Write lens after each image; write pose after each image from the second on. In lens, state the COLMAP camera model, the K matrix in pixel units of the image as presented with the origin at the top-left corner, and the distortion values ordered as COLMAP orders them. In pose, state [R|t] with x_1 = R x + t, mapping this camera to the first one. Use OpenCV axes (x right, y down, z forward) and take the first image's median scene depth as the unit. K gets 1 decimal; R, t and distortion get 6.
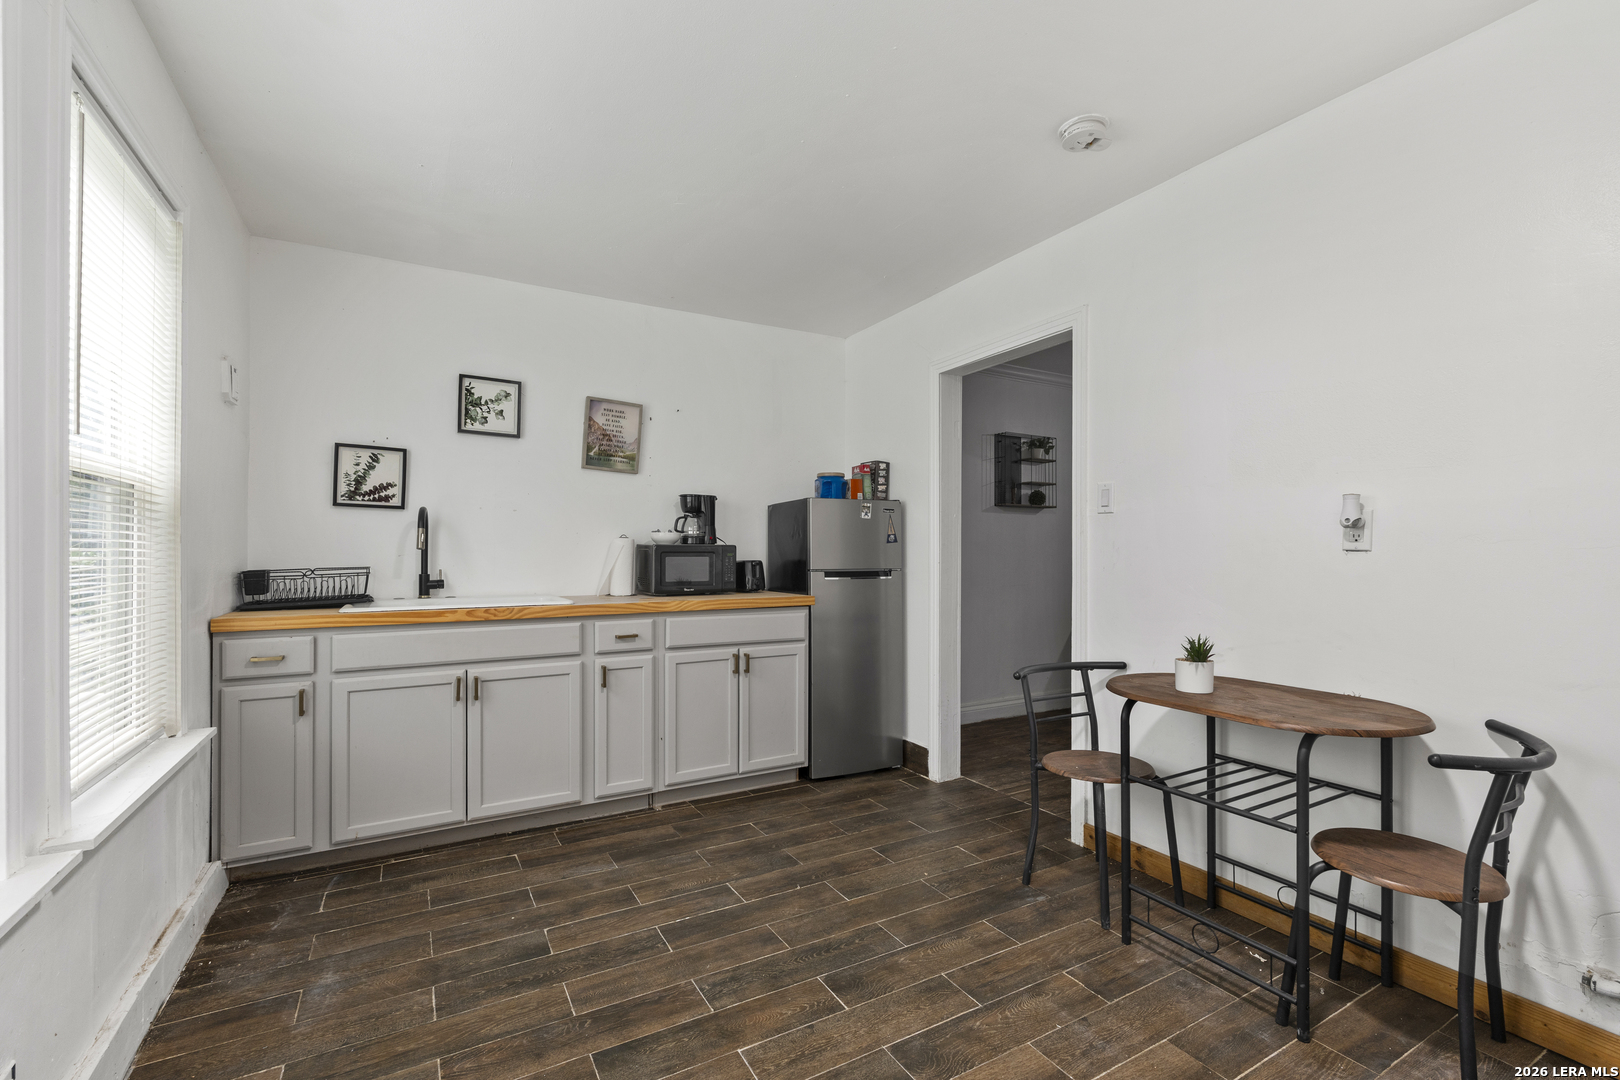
lens RADIAL K [[710.8, 0, 814.2], [0, 710.8, 541.2], [0, 0, 1]] dist [-0.005815, 0.001276]
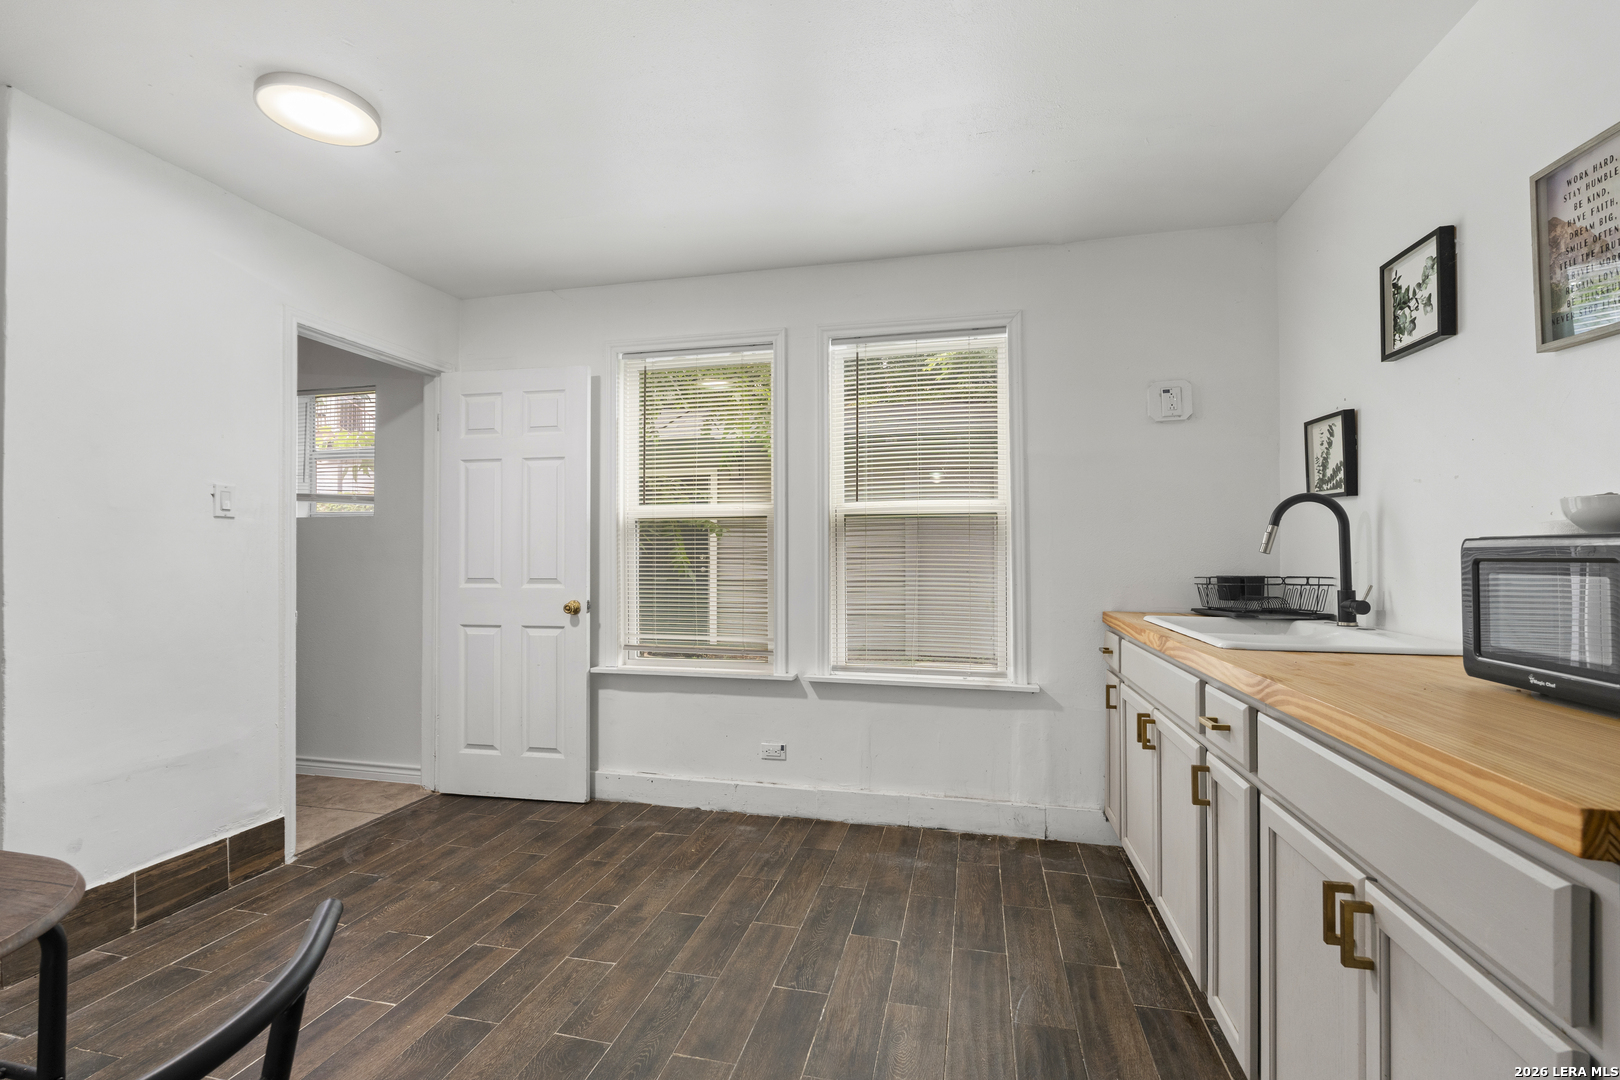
lens RADIAL K [[710.8, 0, 806.3], [0, 710.8, 553.8], [0, 0, 1]] dist [-0.005815, 0.001276]
pose [[-0.690820, -0.002860, -0.723022, 0.431131], [0.008647, 0.999888, -0.012216, 0.022151], [0.722975, -0.014691, -0.690717, 1.630714]]
